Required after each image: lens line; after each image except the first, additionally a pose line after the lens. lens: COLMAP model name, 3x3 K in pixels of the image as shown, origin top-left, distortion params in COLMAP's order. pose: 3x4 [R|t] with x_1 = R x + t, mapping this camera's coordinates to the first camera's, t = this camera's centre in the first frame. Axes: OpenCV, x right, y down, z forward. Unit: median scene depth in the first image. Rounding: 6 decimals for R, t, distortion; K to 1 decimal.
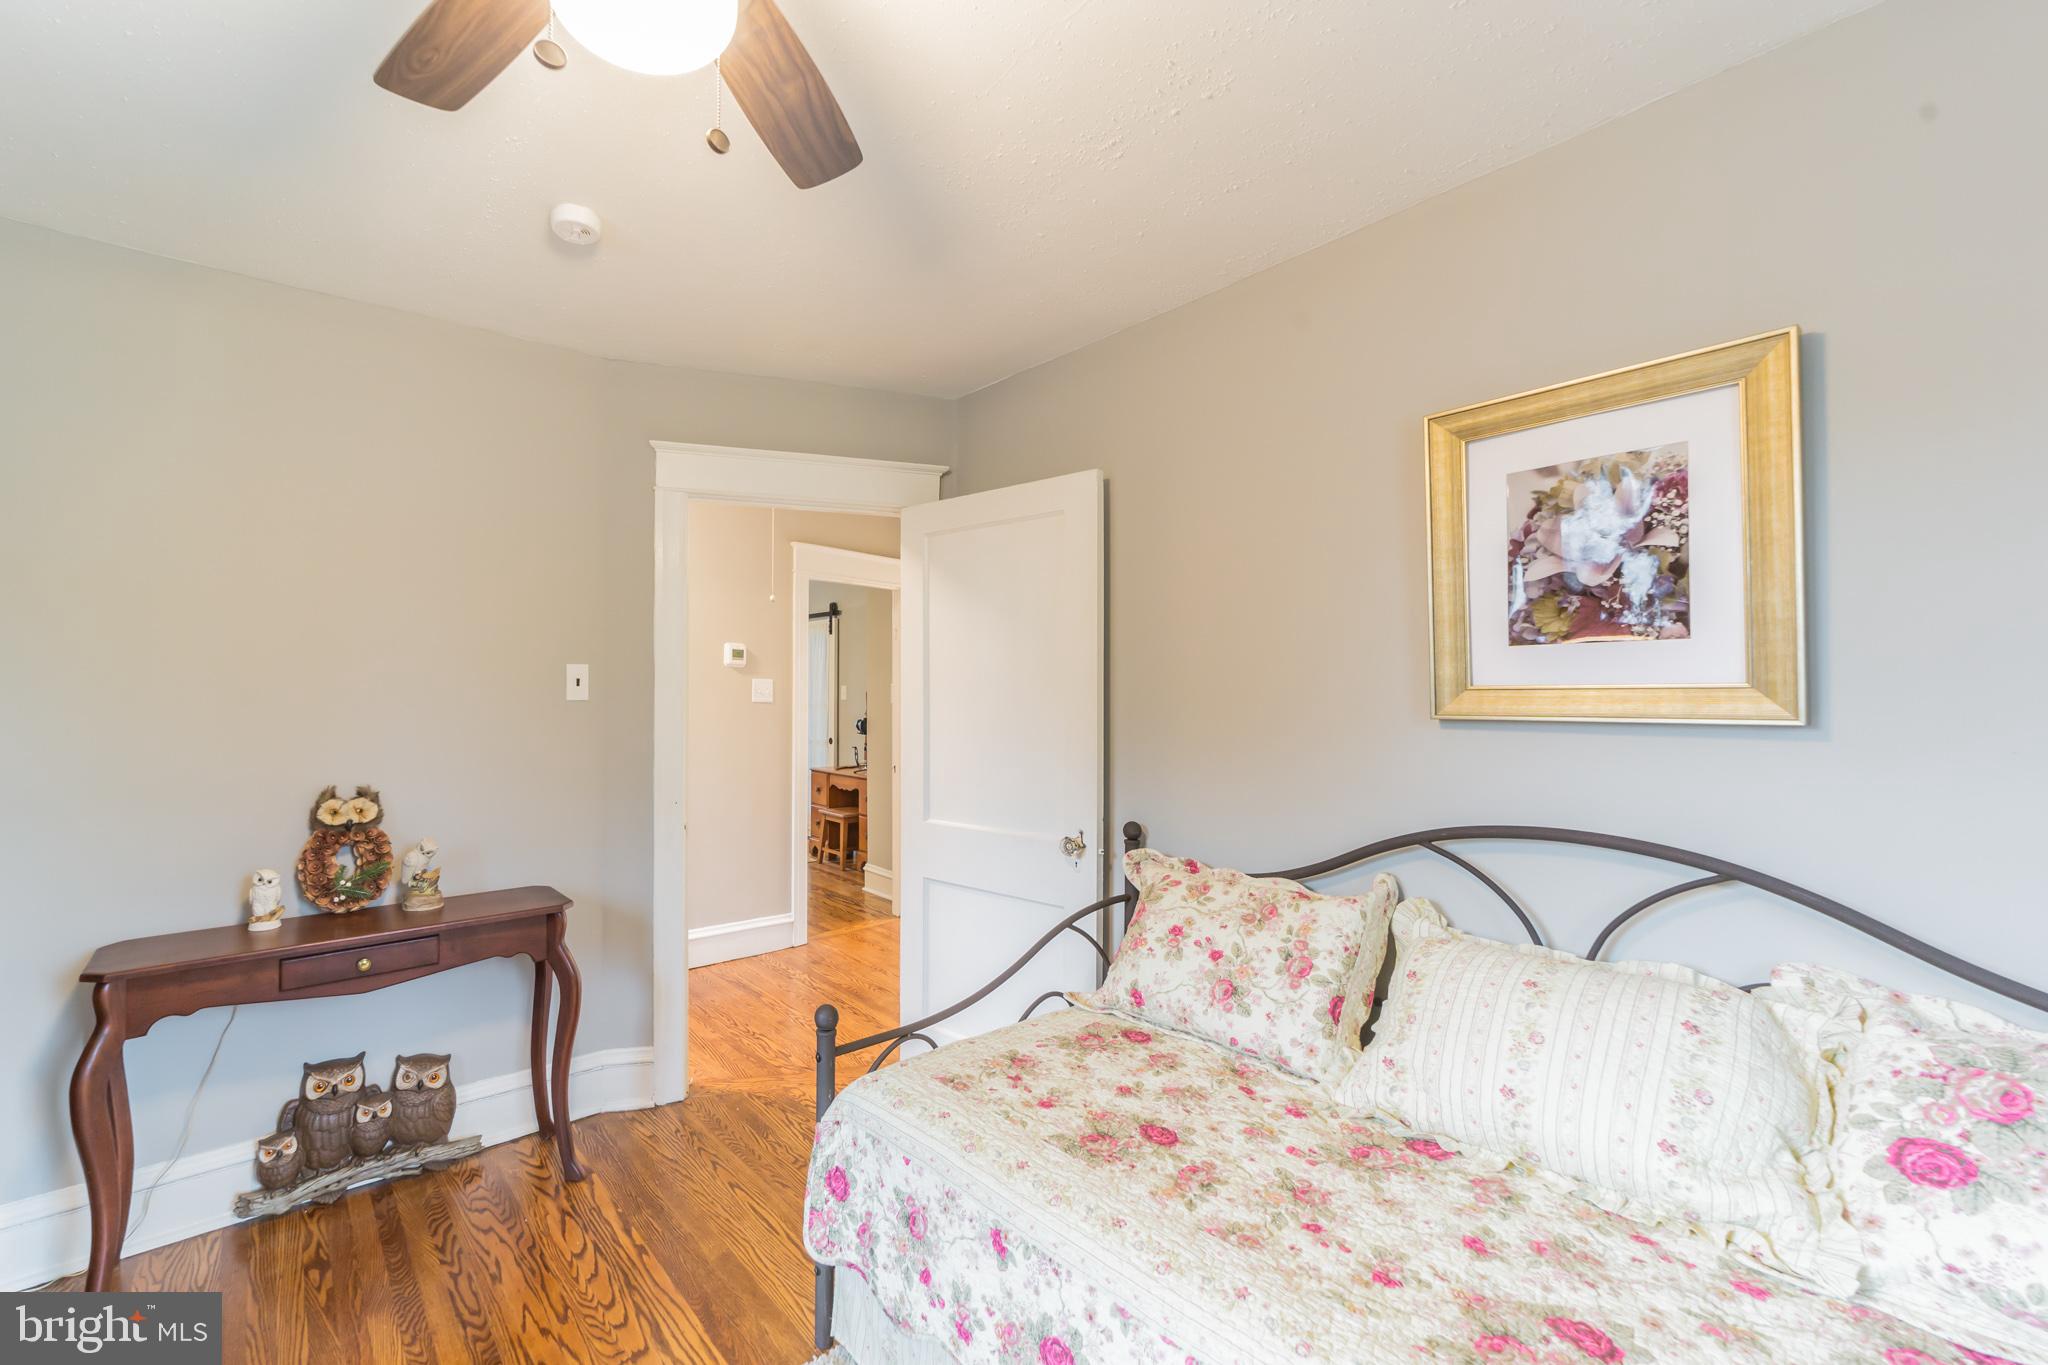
lens RADIAL K [[791.2, 0, 1019.2], [0, 791.2, 685.8], [0, 0, 1]] dist [-0.008116, 0.001852]
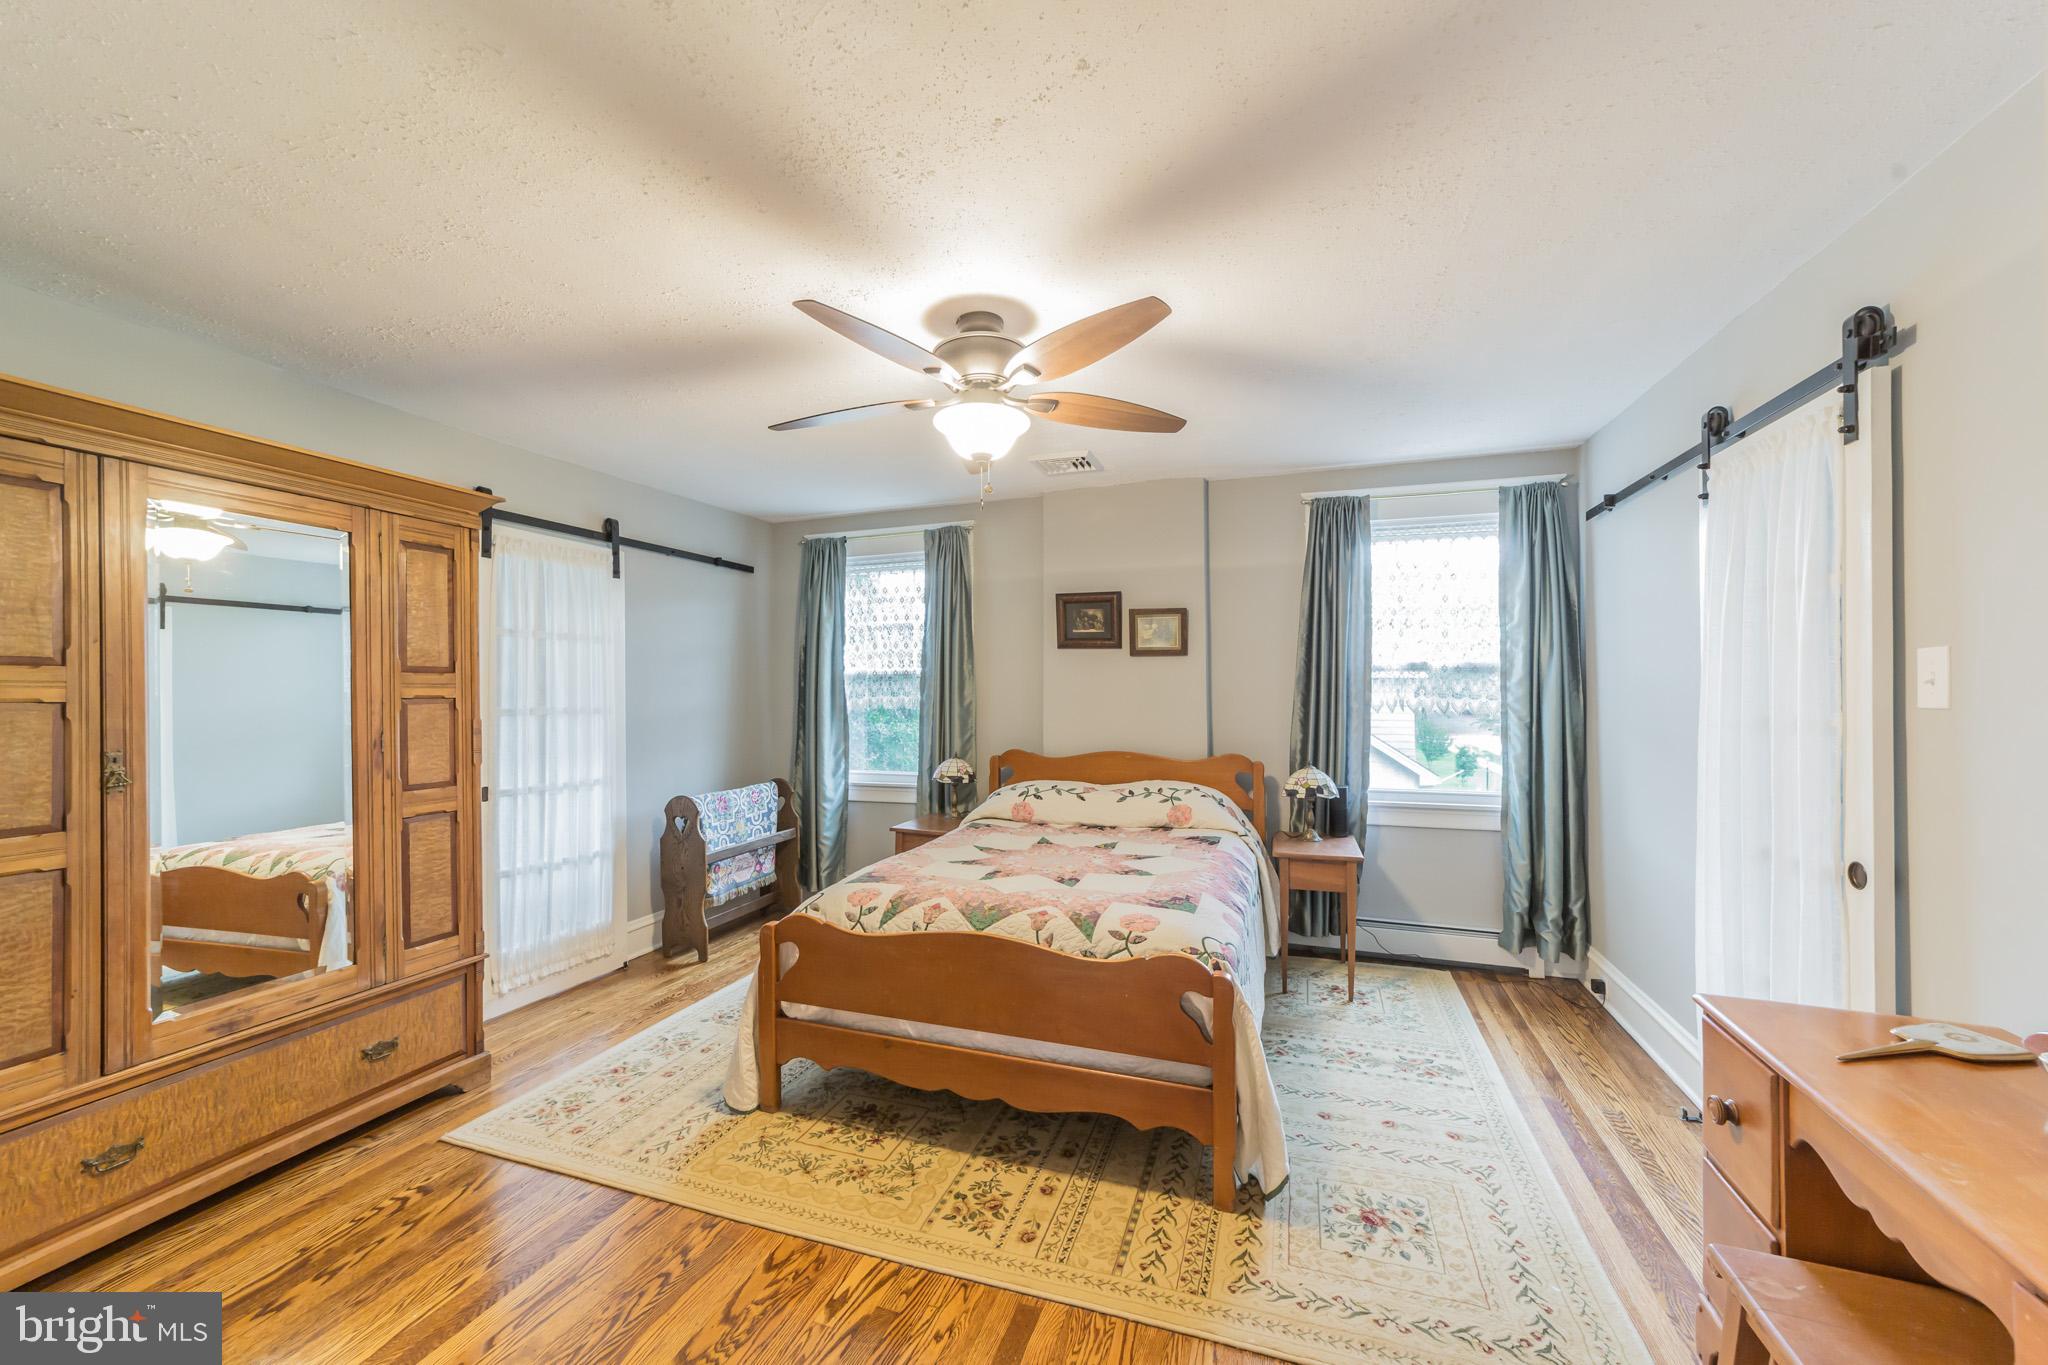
lens RADIAL K [[791.2, 0, 1024.6], [0, 791.2, 684.1], [0, 0, 1]] dist [-0.008116, 0.001852]
pose [[0.441893, -0.007032, -0.897040, -0.231987], [0.023775, 0.999710, 0.003875, 0.006497], [0.896753, -0.023039, 0.441932, 1.148811]]
